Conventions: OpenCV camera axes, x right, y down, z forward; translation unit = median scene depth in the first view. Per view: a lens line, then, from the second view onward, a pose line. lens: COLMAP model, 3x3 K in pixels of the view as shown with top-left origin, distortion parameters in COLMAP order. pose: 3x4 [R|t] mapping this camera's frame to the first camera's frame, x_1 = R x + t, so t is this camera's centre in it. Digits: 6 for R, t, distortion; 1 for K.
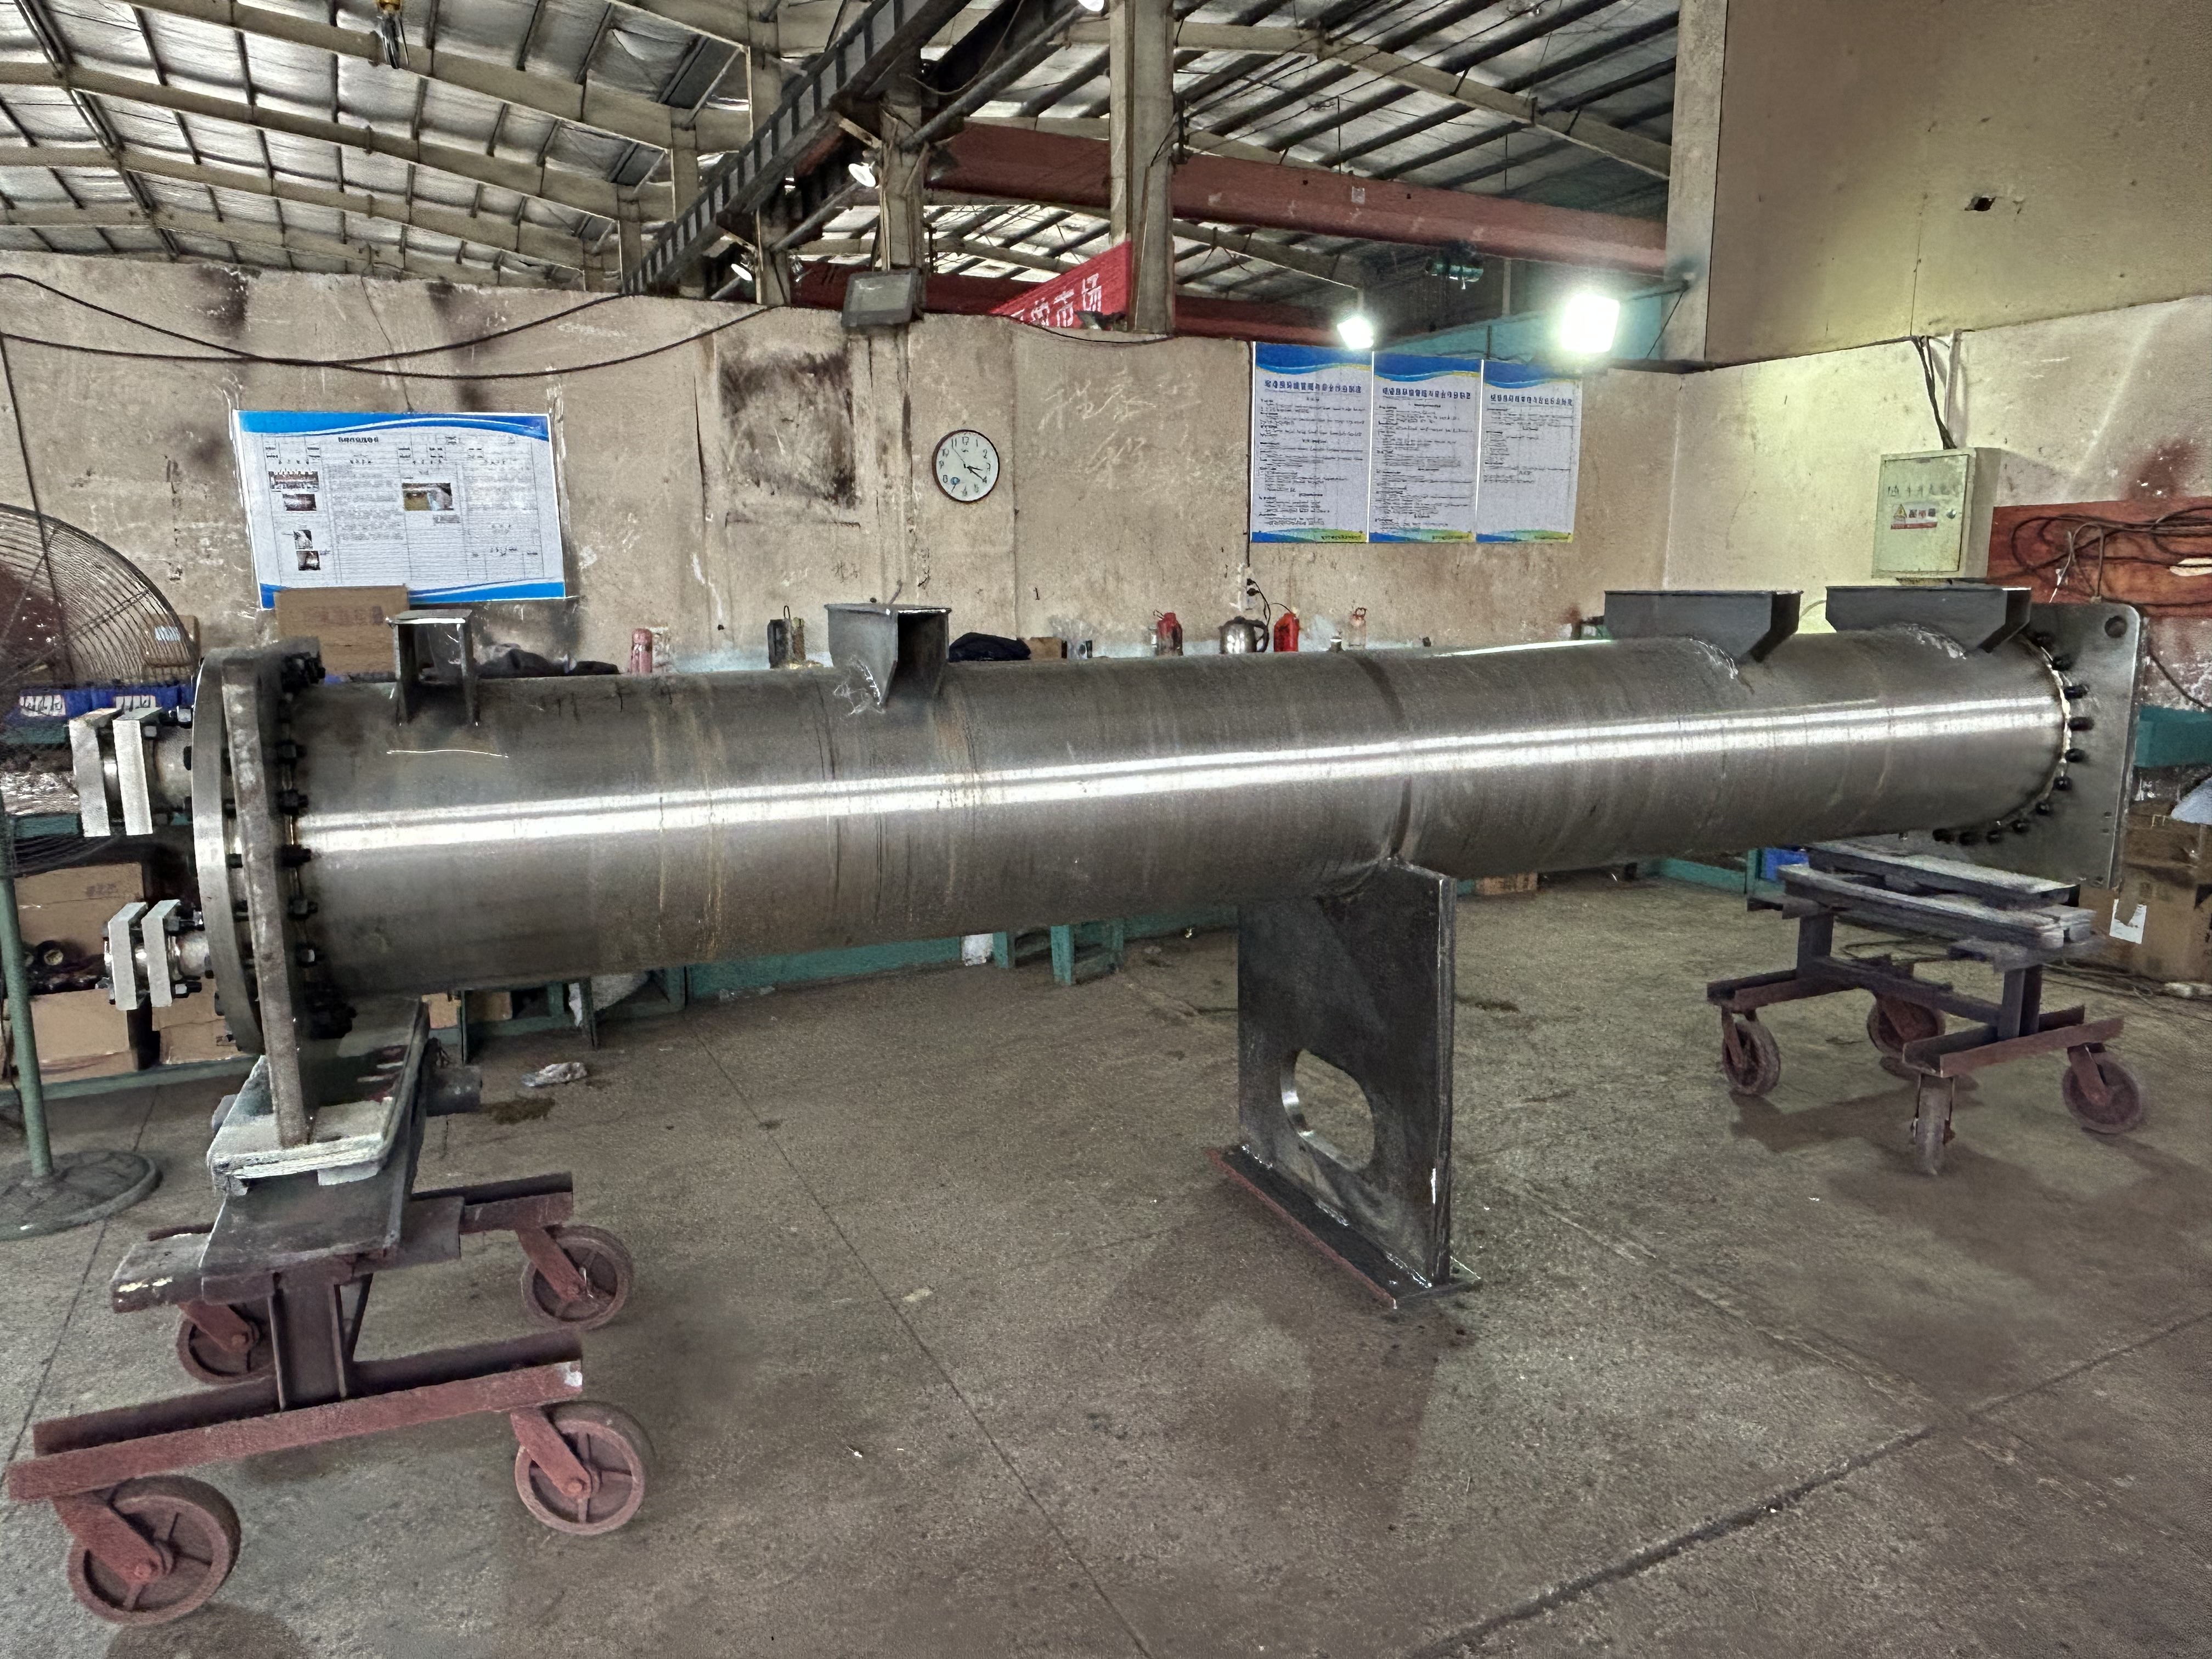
lens RADIAL K [[1431.9, 0, 1108.9], [0, 1431.9, 826.7], [0, 0, 1]] dist [0.002555, 0.001238]
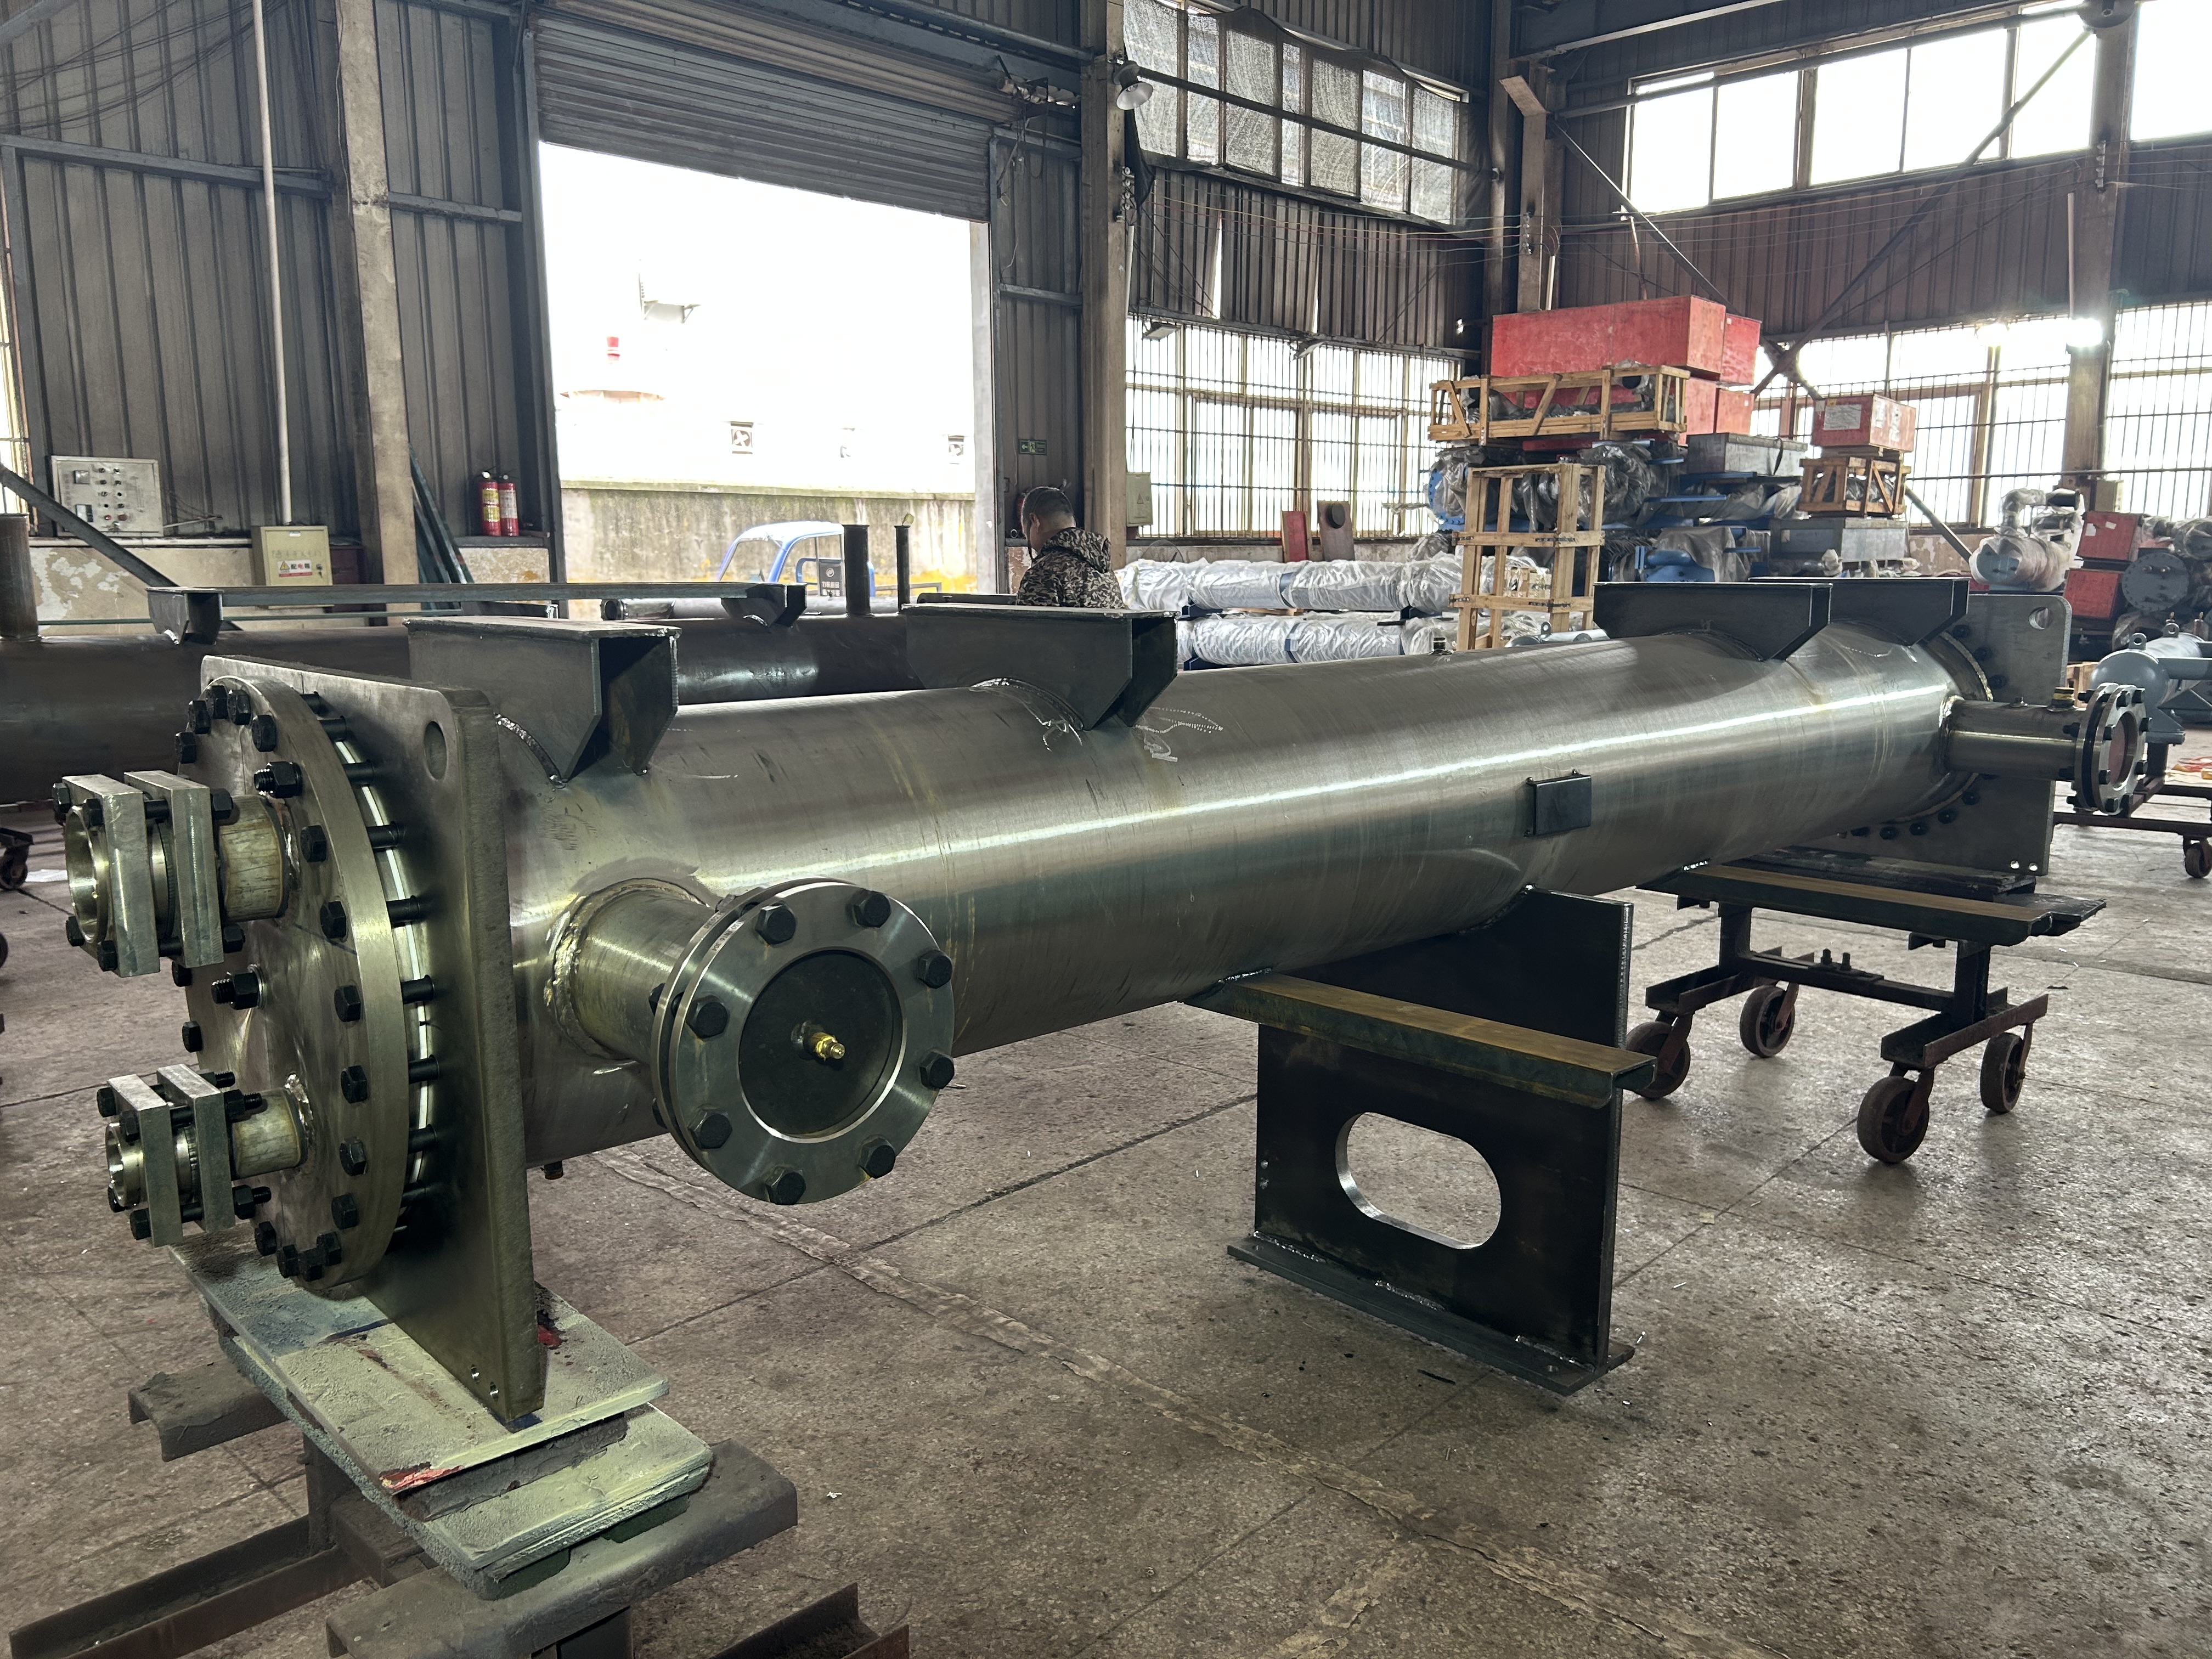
lens RADIAL K [[1663.8, 0, 1118.8], [0, 1663.8, 840.8], [0, 0, 1]] dist [0.037499, -0.039007]
pose [[-0.934870, 0.072398, -0.347530, 0.506886], [-0.052509, 0.940012, 0.337075, -0.224455], [0.351086, 0.333369, -0.874988, 1.334141]]
